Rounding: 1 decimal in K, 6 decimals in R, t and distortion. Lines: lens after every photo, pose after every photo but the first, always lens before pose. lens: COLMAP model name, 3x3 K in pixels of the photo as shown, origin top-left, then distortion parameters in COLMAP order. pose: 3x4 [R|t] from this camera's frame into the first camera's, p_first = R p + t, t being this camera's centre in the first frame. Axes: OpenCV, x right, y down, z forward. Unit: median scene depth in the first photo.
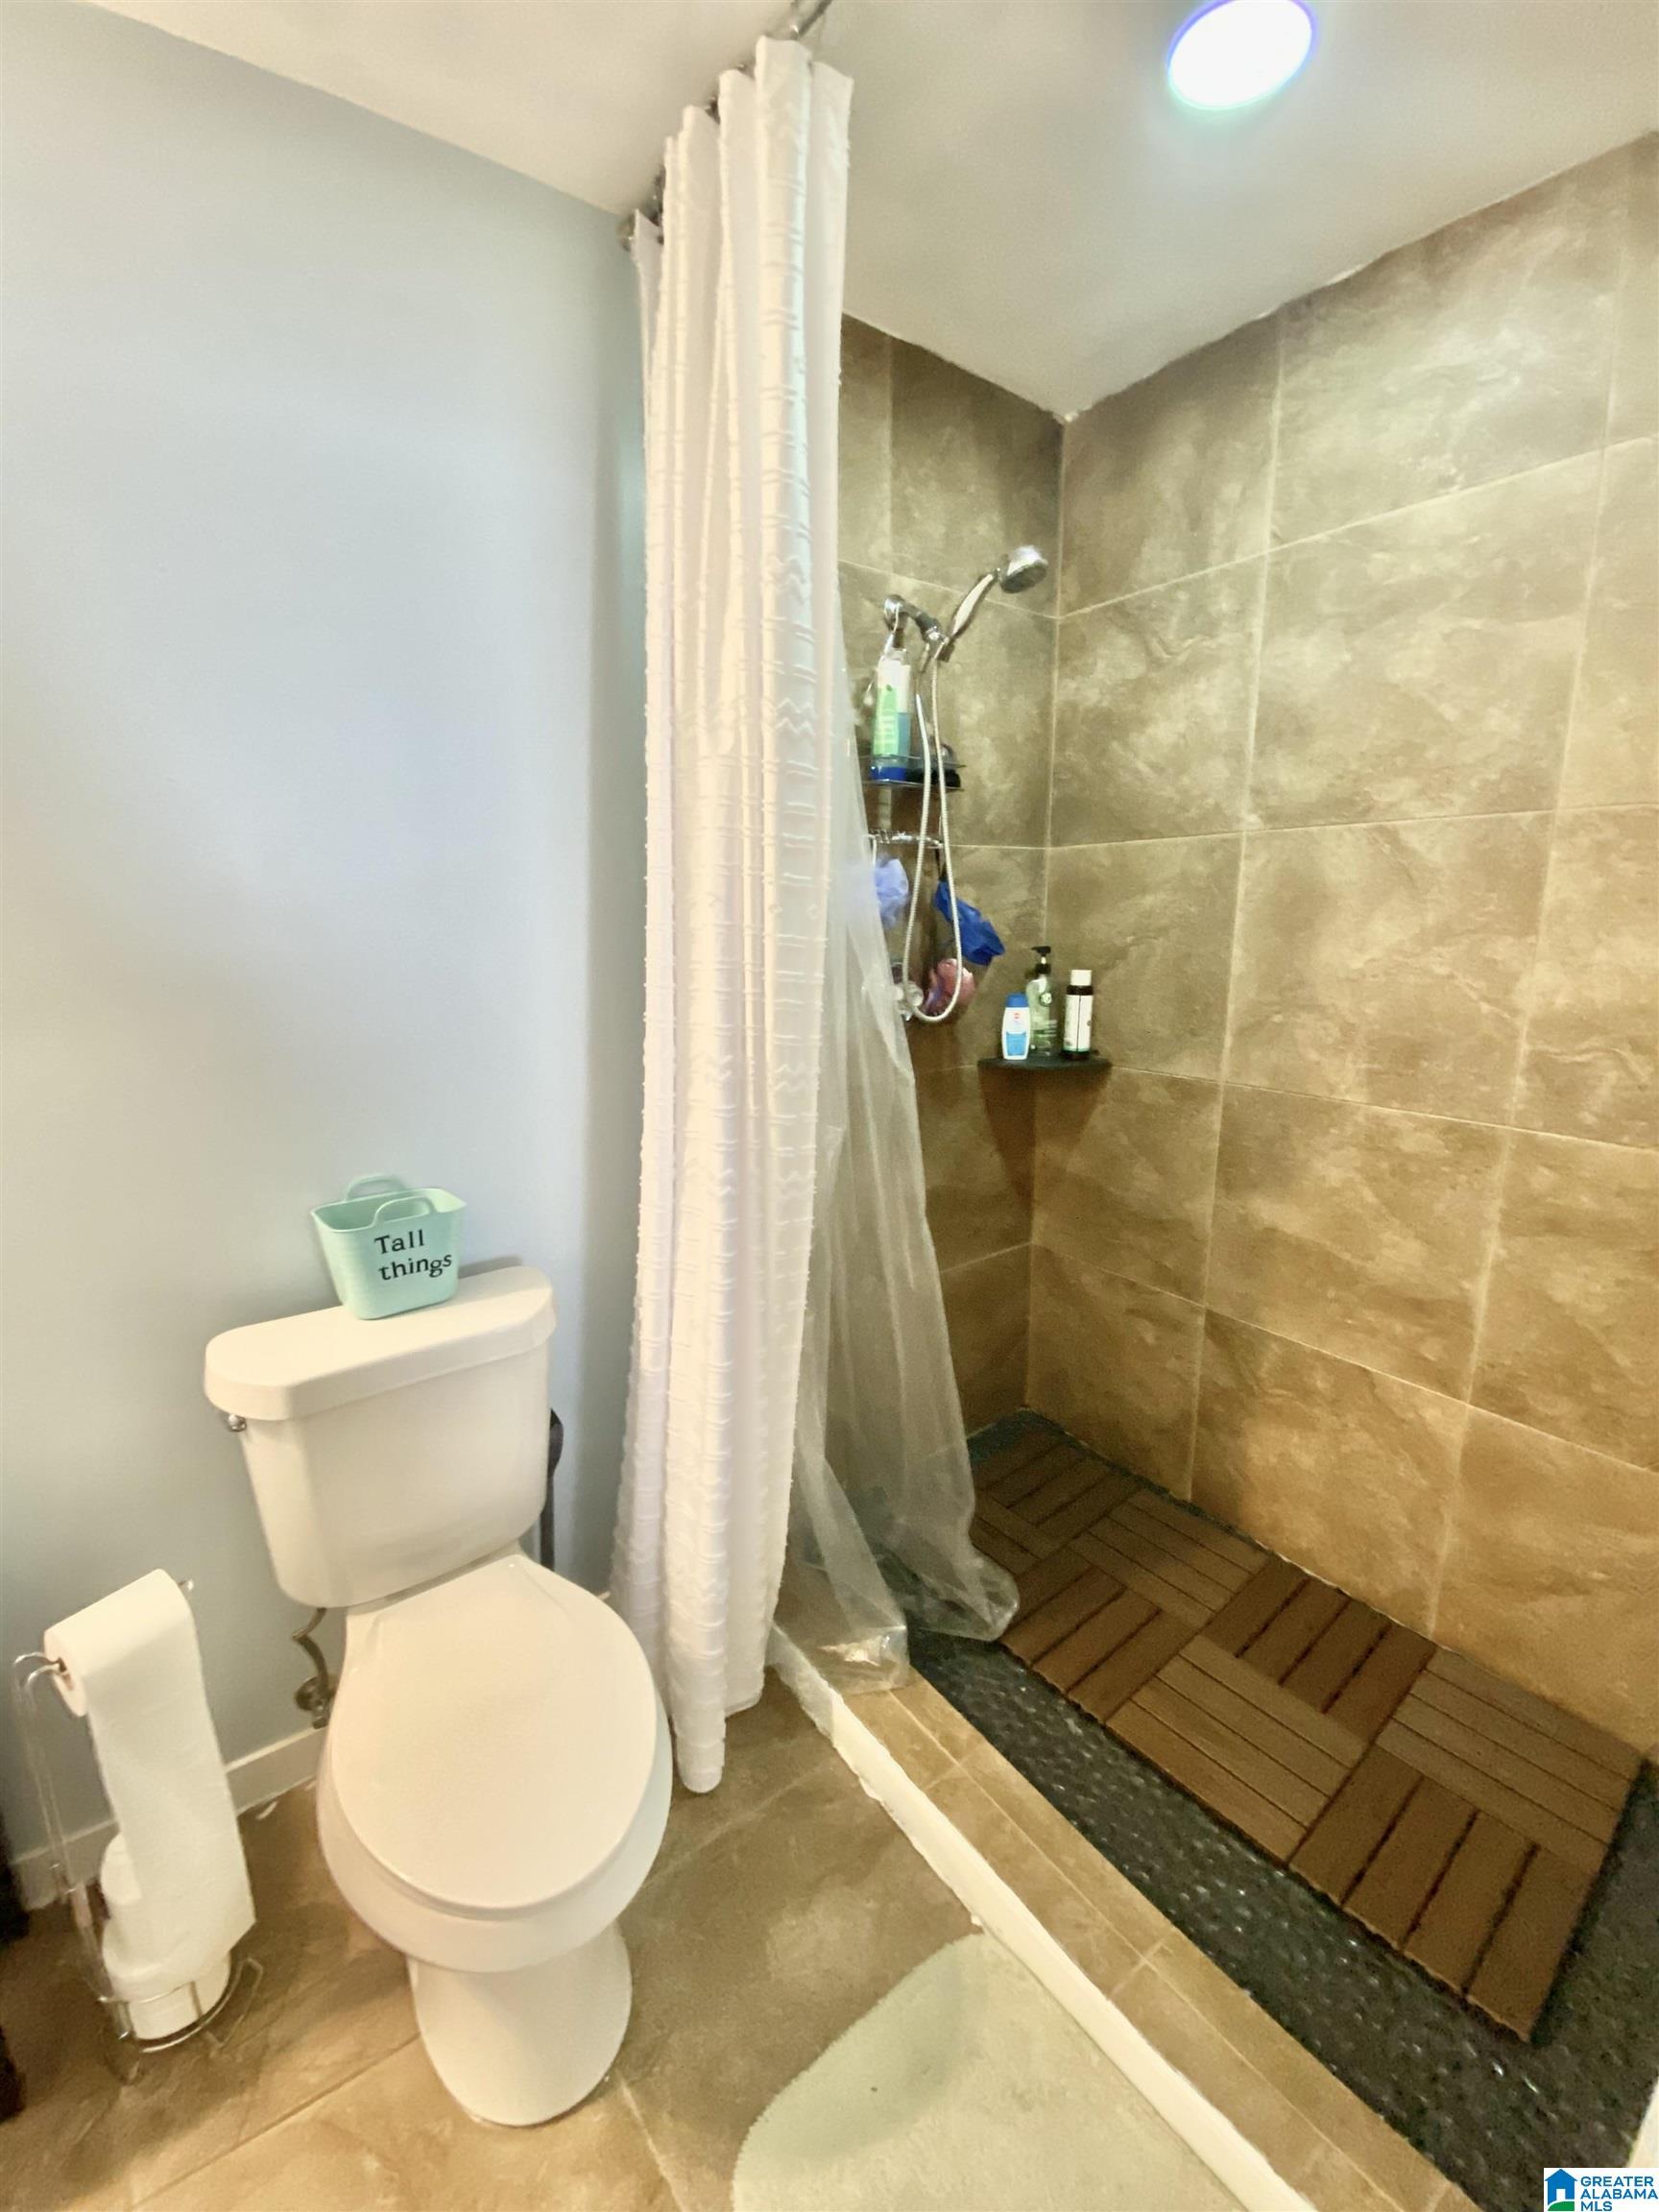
lens RADIAL K [[897.3, 0, 835.3], [0, 897.3, 1096.1], [0, 0, 1]] dist [0.015106, -0.018798]
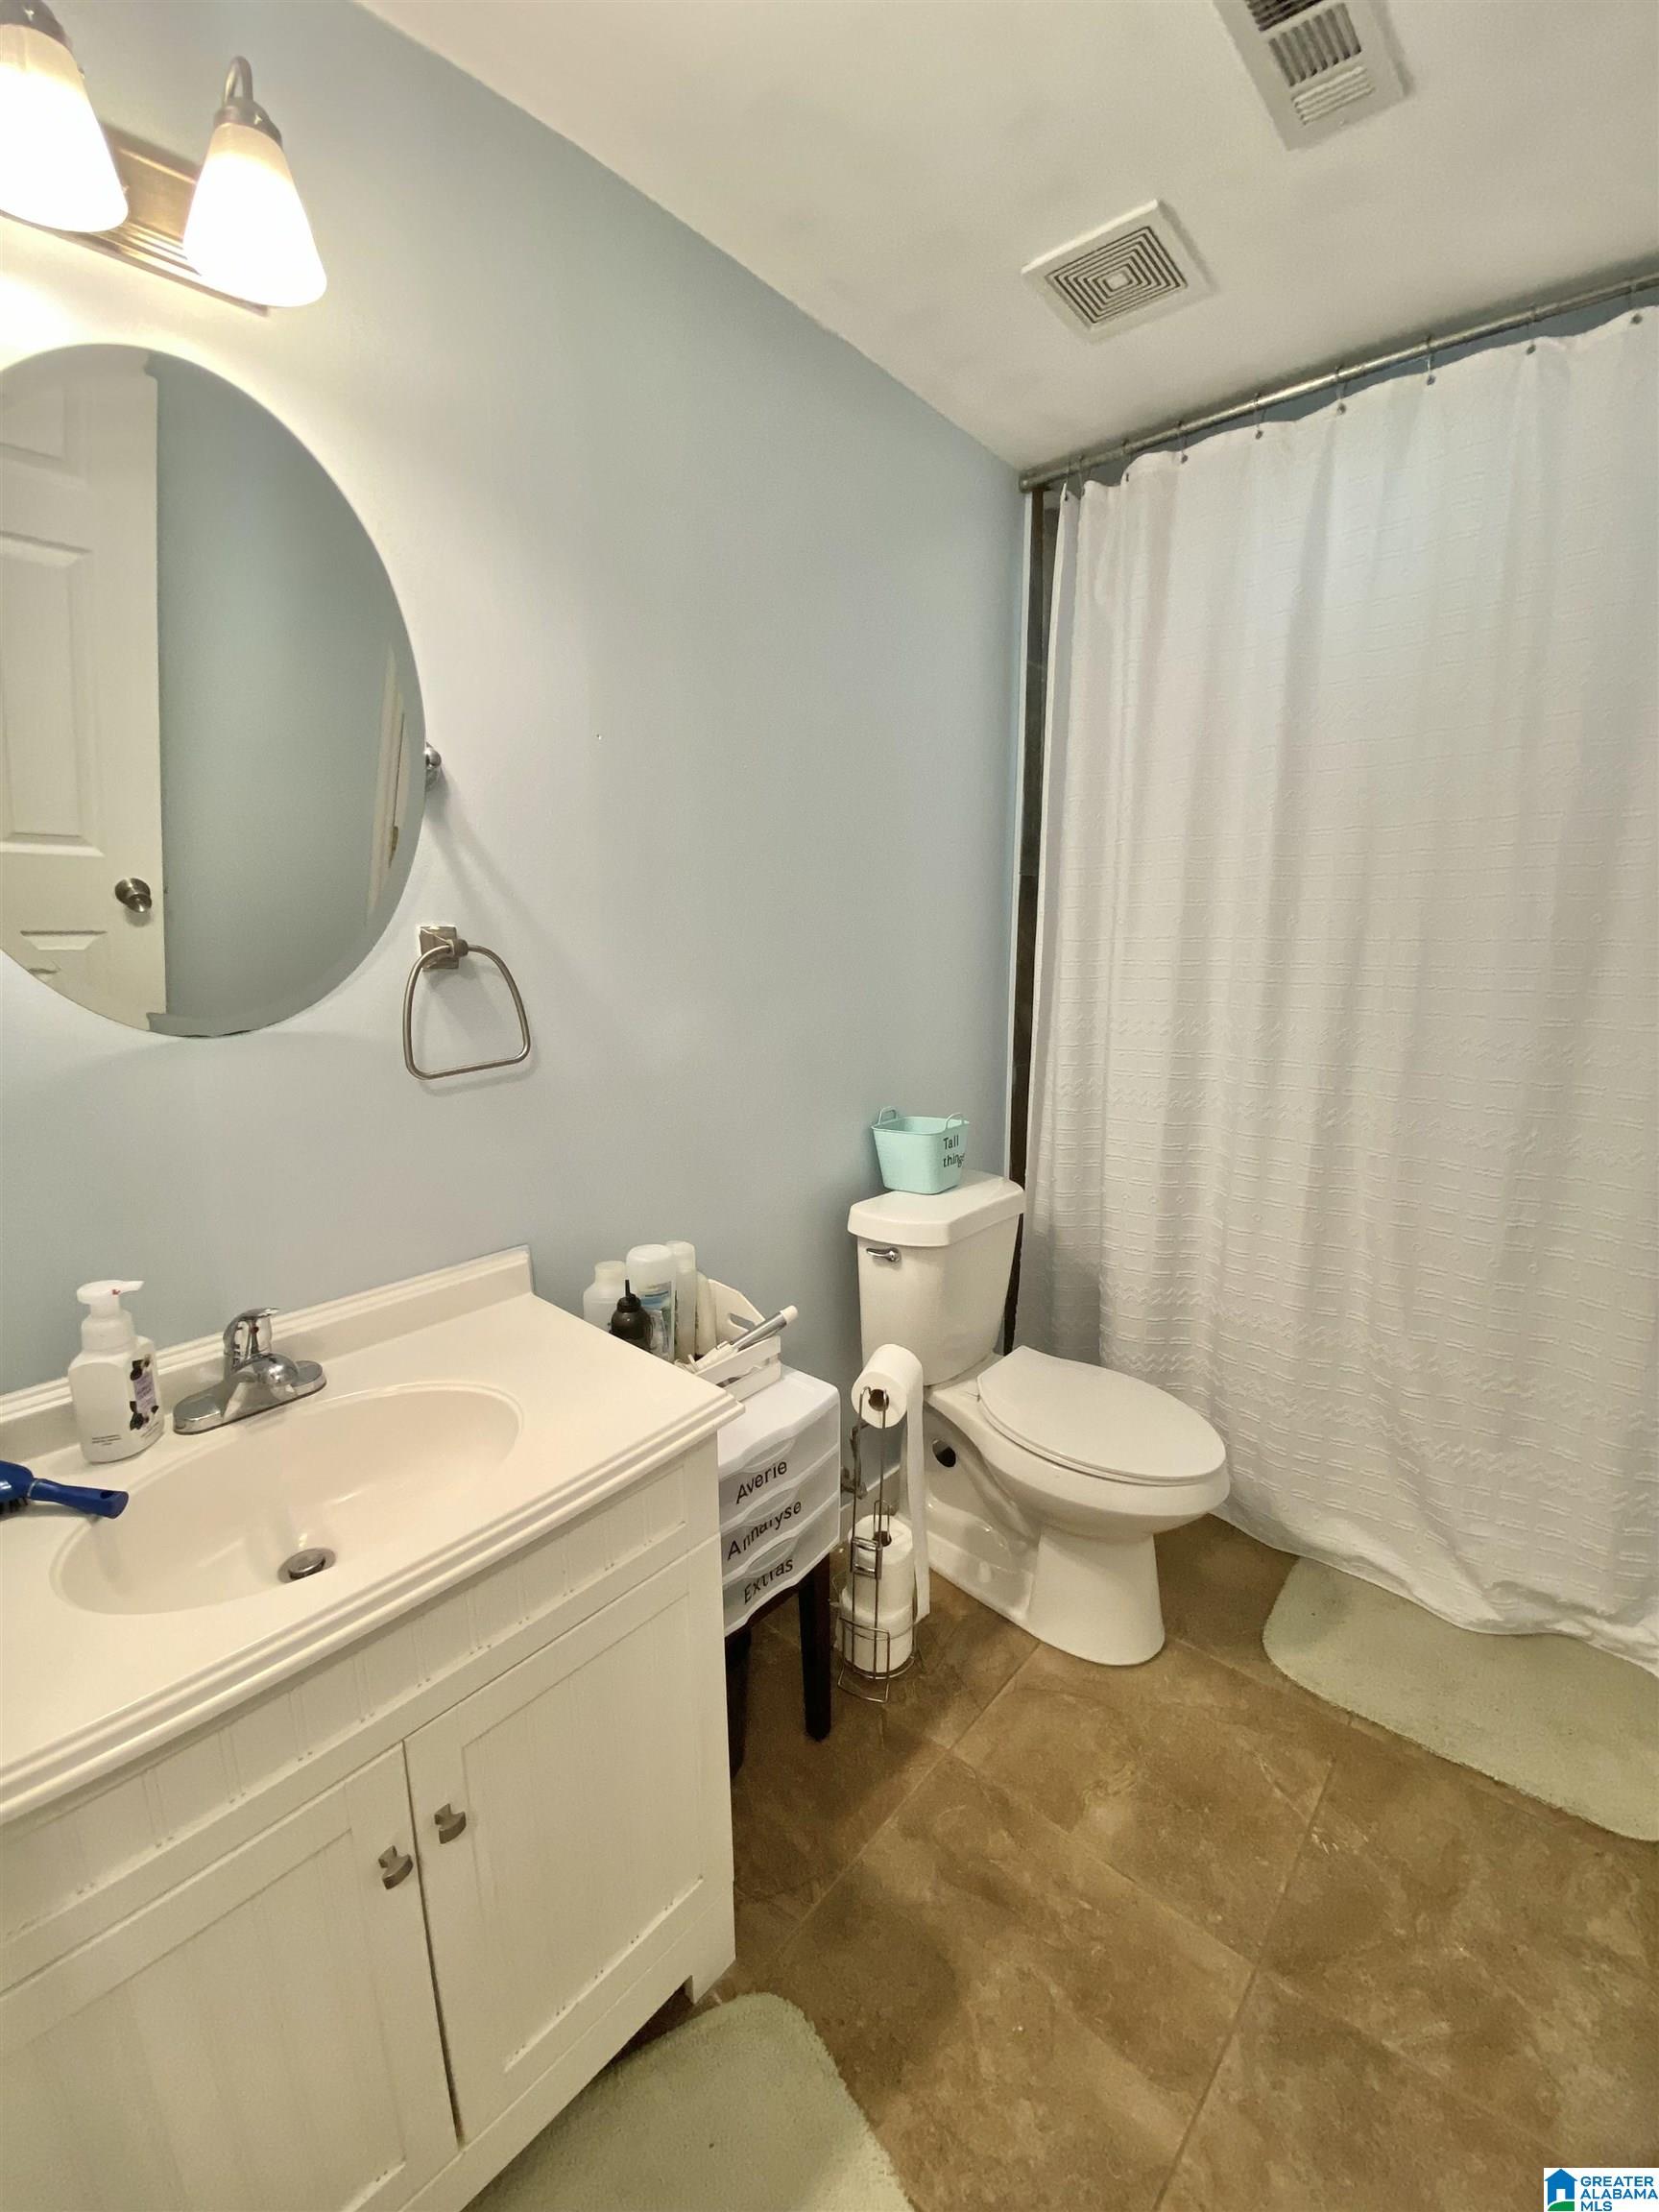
lens RADIAL K [[897.3, 0, 835.3], [0, 897.3, 1096.1], [0, 0, 1]] dist [0.015106, -0.018798]
pose [[0.981179, -0.036326, 0.189652, -0.963535], [0.037878, 0.999272, -0.004564, 0.085016], [-0.189348, 0.011662, 0.981841, -0.443328]]
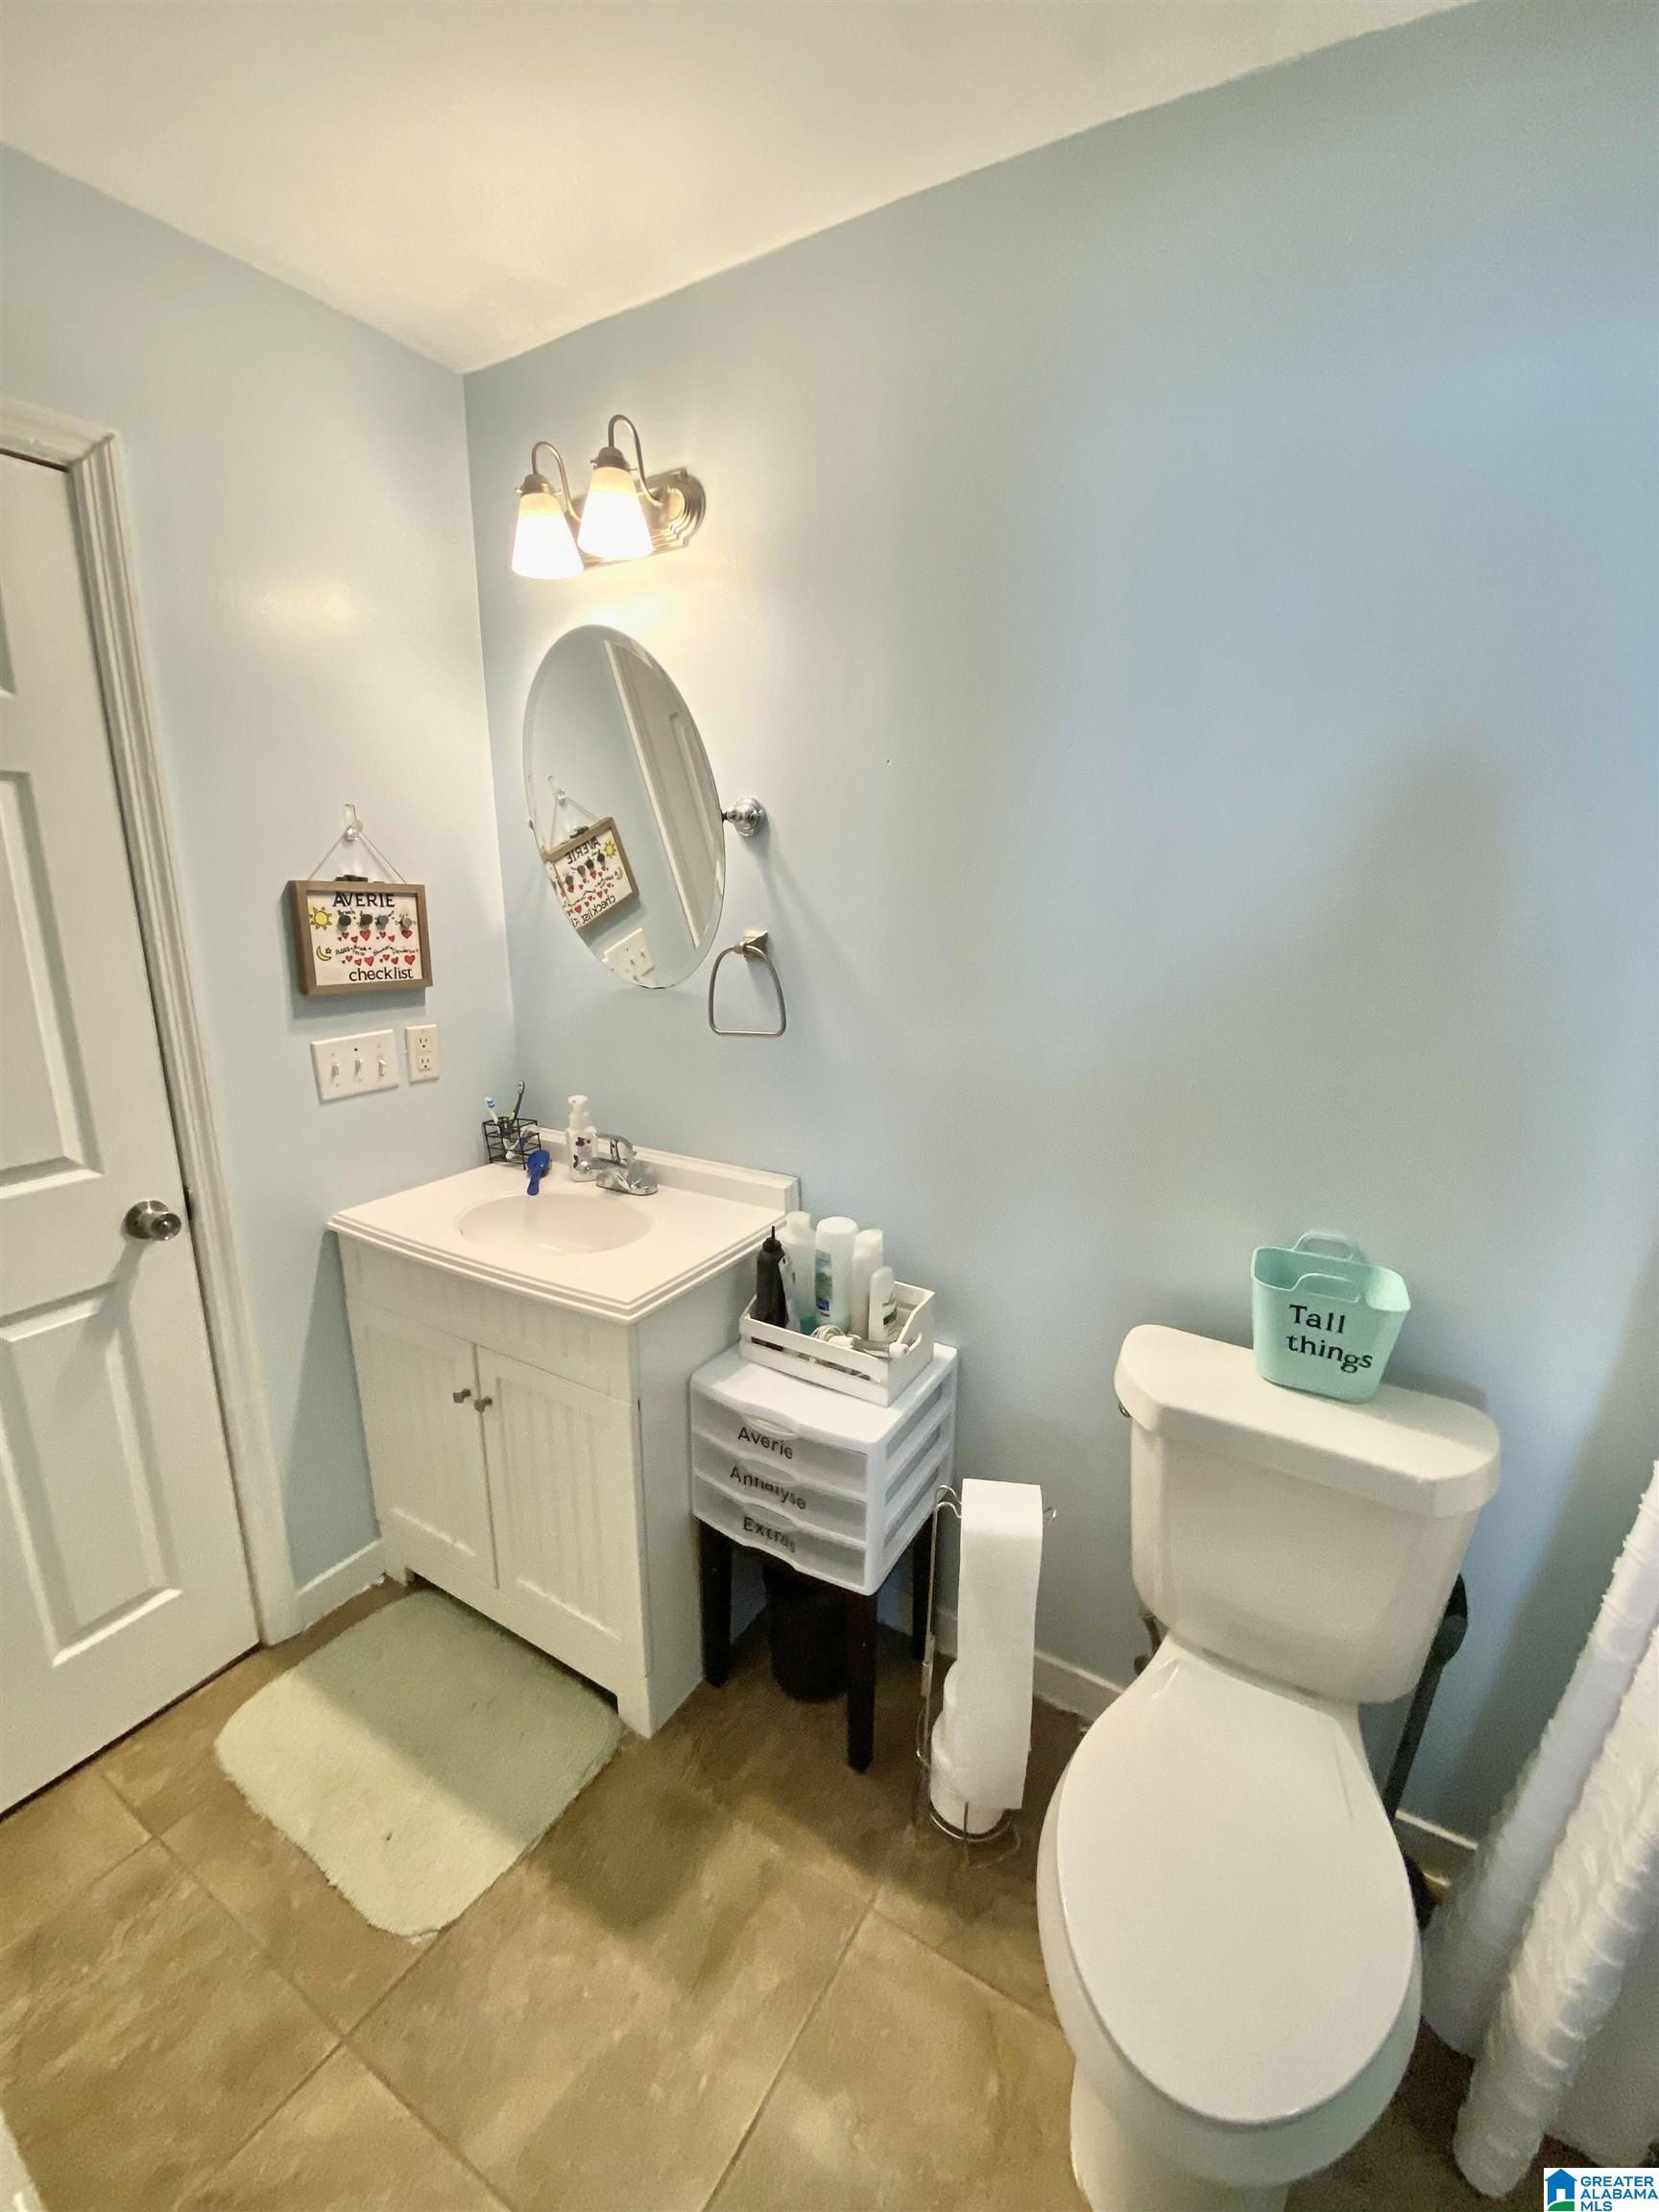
lens RADIAL K [[897.3, 0, 835.3], [0, 897.3, 1096.1], [0, 0, 1]] dist [0.015106, -0.018798]
pose [[0.369250, 0.218911, -0.903179, 0.110527], [-0.189390, 0.969191, 0.157482, -0.108455], [0.909827, 0.112903, 0.399333, 0.168592]]
